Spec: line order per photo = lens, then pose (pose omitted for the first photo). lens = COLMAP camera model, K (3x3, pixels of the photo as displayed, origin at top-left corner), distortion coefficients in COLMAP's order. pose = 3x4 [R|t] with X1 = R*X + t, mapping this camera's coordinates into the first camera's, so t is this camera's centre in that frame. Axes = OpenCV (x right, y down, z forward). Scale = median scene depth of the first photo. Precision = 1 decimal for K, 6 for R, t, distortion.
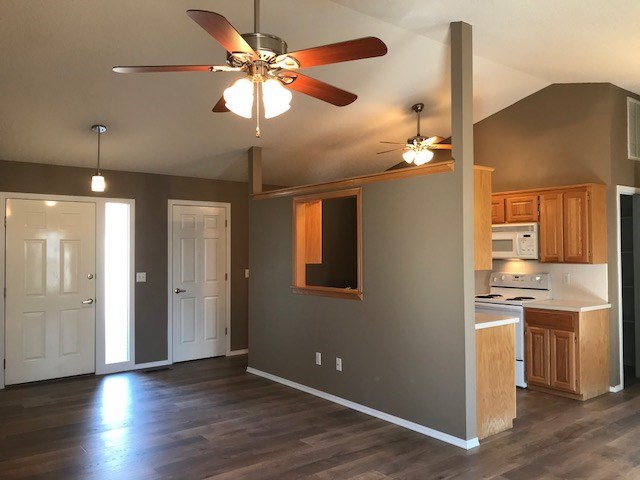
lens RADIAL K [[525.6, 0, 320.0], [0, 525.6, 240.0], [0, 0, 1]] dist [0.012040, -0.002312]
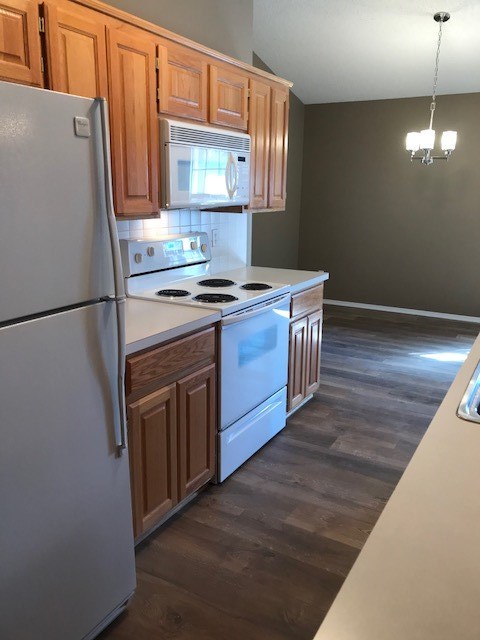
lens RADIAL K [[525.6, 0, 240.0], [0, 525.6, 320.0], [0, 0, 1]] dist [0.012040, -0.002312]
pose [[-0.373483, -0.208721, 0.903851, -0.099827], [-0.016849, 0.975724, 0.218356, 0.033176], [-0.927484, 0.066323, -0.367933, 1.208888]]
